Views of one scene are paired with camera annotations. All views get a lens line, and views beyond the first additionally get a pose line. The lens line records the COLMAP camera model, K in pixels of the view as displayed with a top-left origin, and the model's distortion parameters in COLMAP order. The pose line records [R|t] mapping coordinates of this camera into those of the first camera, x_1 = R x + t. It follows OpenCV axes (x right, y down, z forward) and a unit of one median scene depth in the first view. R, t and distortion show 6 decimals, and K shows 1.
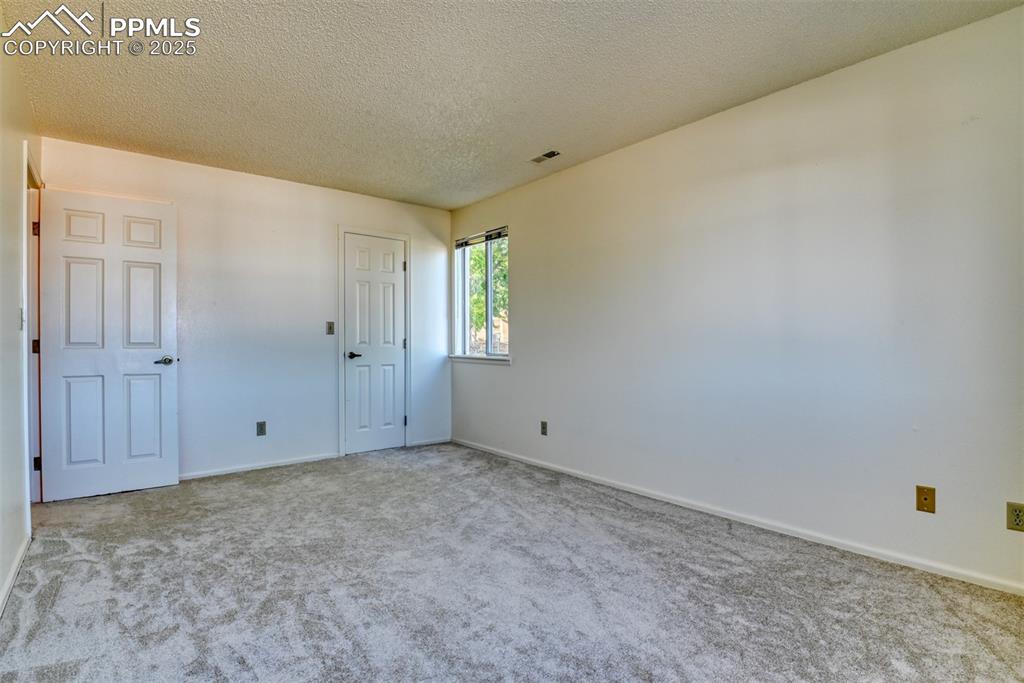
lens RADIAL K [[504.4, 0, 512.0], [0, 504.4, 341.5], [0, 0, 1]] dist [-0.021019, -0.000531]
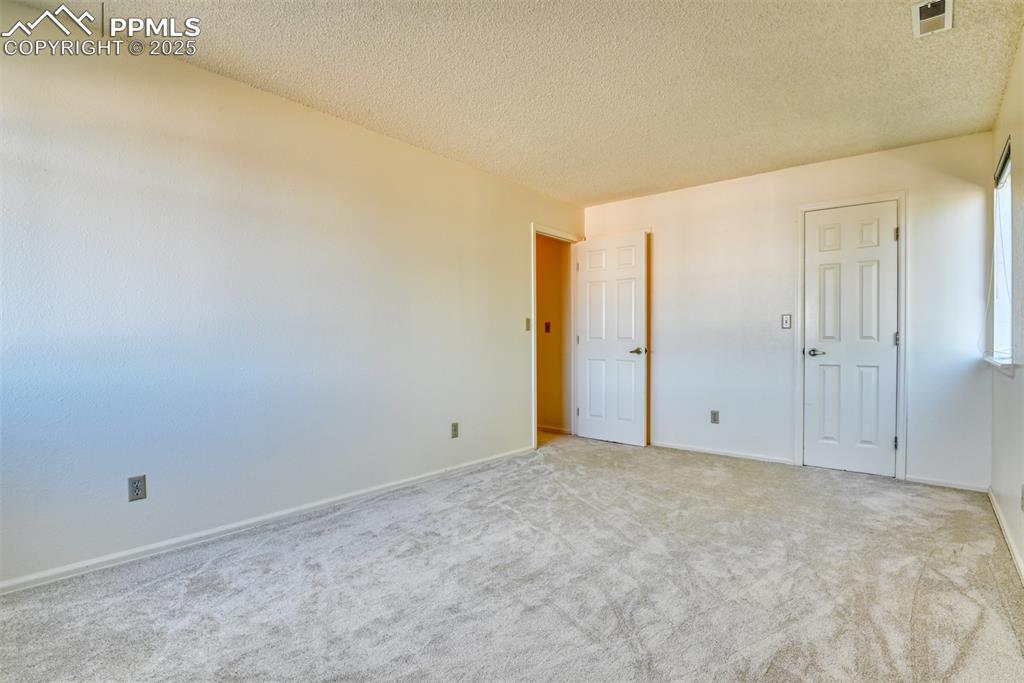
lens RADIAL K [[504.4, 0, 512.0], [0, 504.4, 341.5], [0, 0, 1]] dist [-0.021019, -0.000531]
pose [[0.177160, 0.011070, -0.984120, 0.526751], [0.003316, 0.999924, 0.011845, -0.003667], [0.984176, -0.005362, 0.177110, 0.411644]]
